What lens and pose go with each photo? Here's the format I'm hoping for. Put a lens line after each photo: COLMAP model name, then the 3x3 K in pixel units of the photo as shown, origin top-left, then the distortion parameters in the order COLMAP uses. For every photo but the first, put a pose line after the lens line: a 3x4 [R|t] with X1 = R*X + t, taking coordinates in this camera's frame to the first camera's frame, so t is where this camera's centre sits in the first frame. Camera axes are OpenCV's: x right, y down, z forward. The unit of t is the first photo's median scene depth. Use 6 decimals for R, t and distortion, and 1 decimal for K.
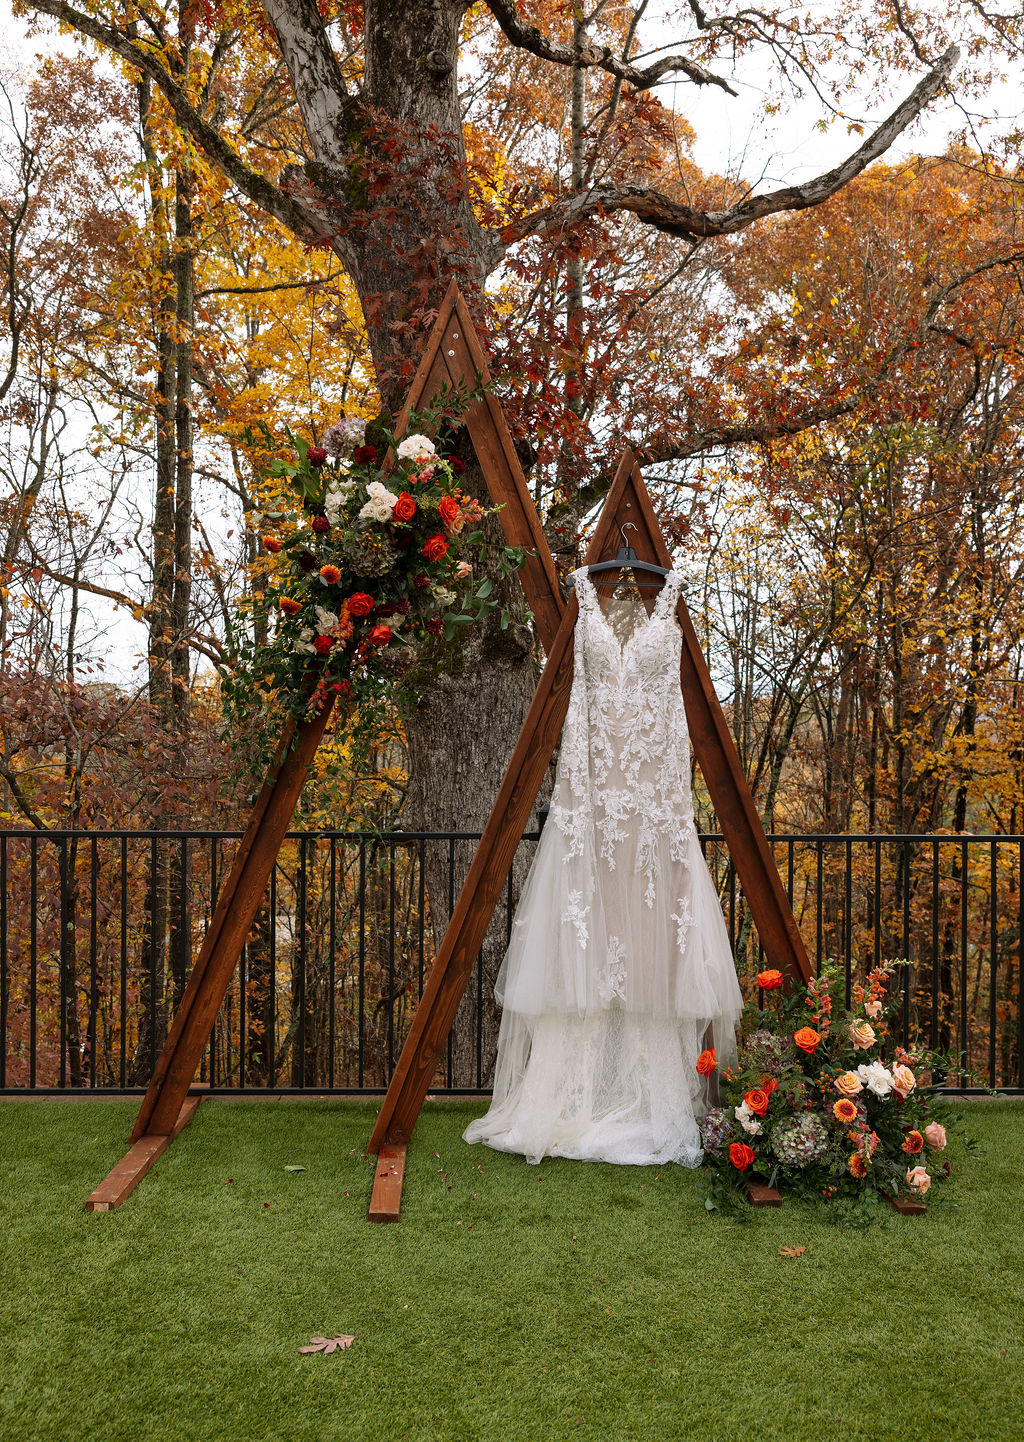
lens RADIAL K [[1255.1, 0, 498.7], [0, 1255.1, 731.2], [0, 0, 1]] dist [0.009463, 0.012336]
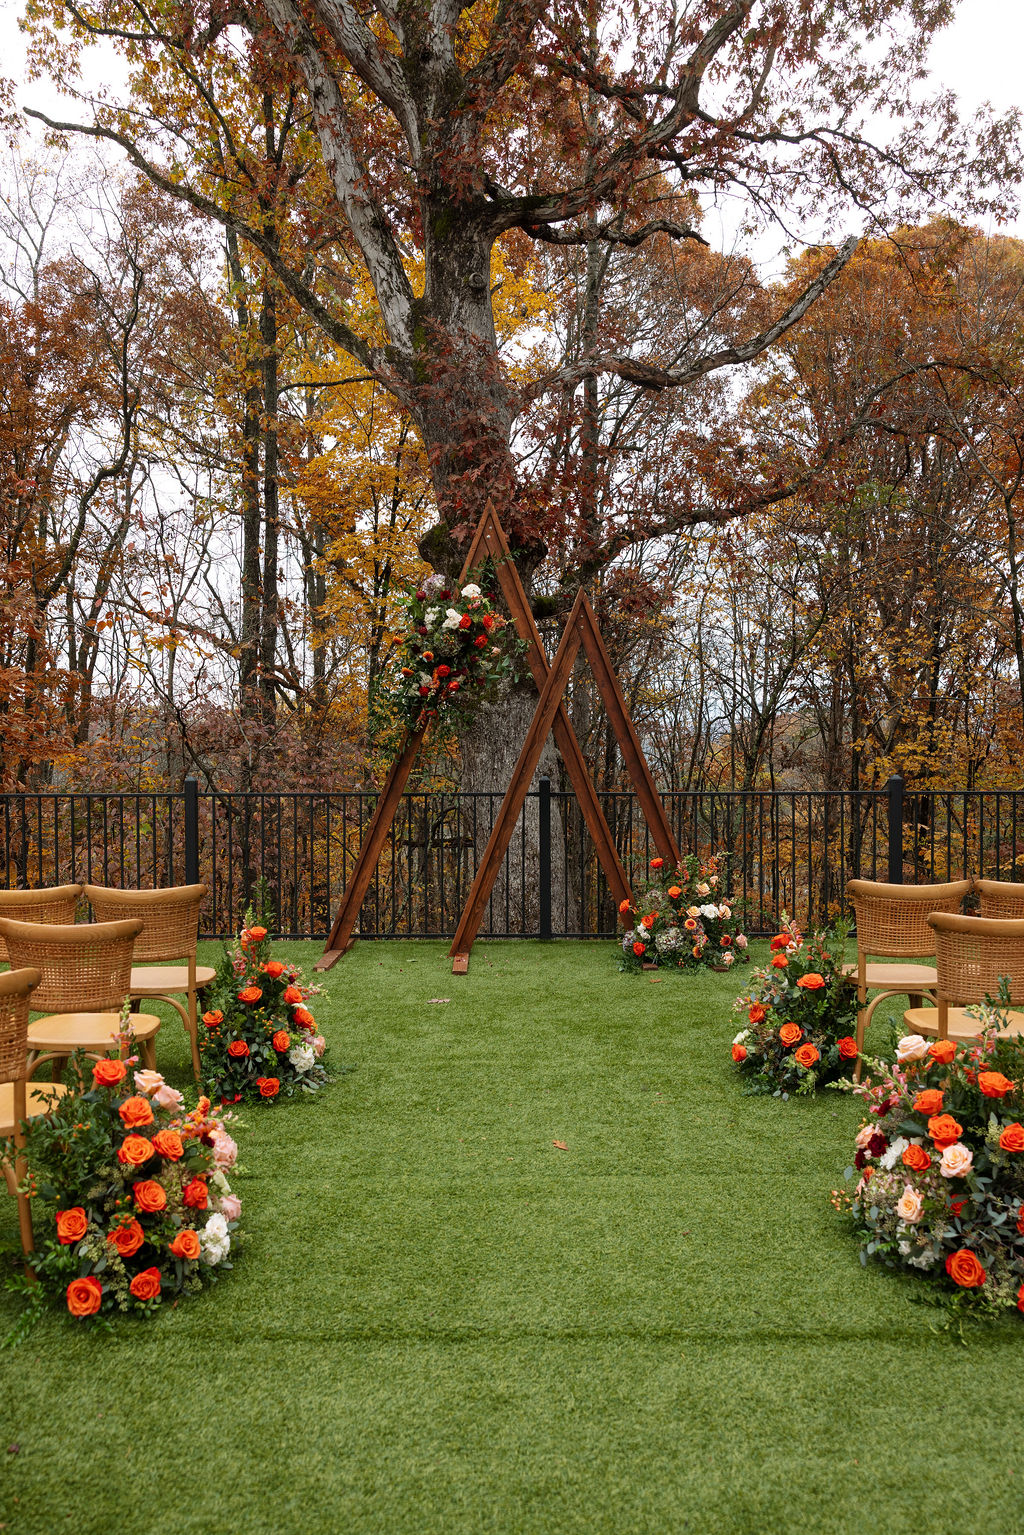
lens RADIAL K [[1236.8, 0, 517.7], [0, 1236.8, 762.0], [0, 0, 1]] dist [0.006943, 0.003694]
pose [[0.999826, -0.009352, -0.016112, 0.034548], [0.009526, 0.999897, 0.010711, 0.020664], [0.016010, -0.010863, 0.999813, -0.900704]]
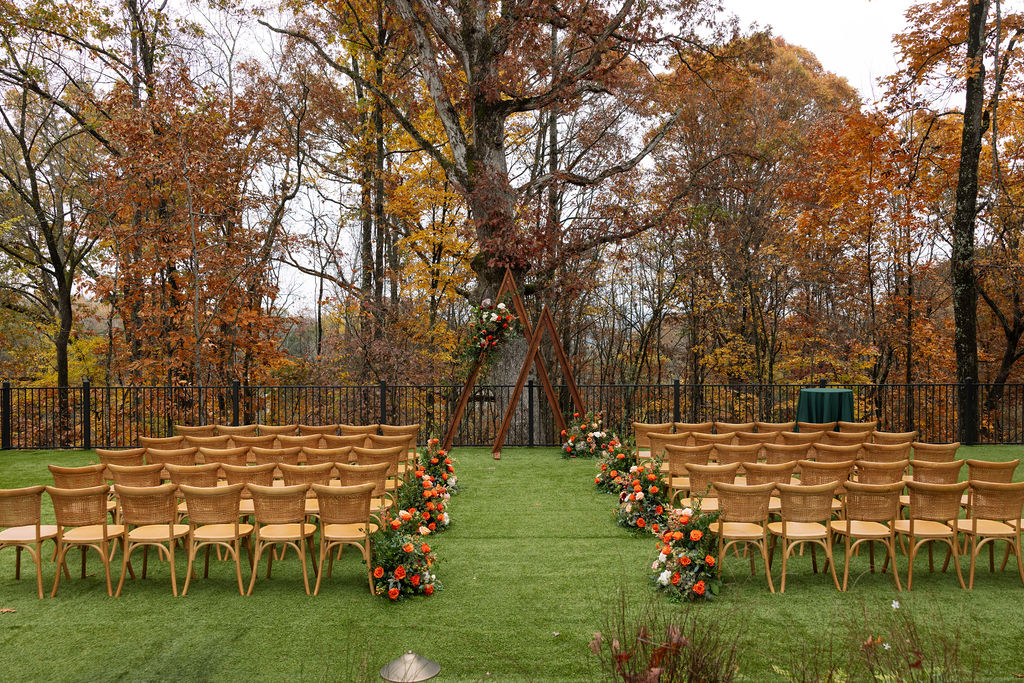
lens RADIAL K [[825.1, 0, 512.7], [0, 825.1, 333.2], [0, 0, 1]] dist [0.006943, 0.003694]
pose [[0.999885, -0.010498, -0.010953, 0.012130], [0.010514, 0.999944, 0.001443, -0.119290], [0.010938, -0.001558, 0.999939, -2.132829]]
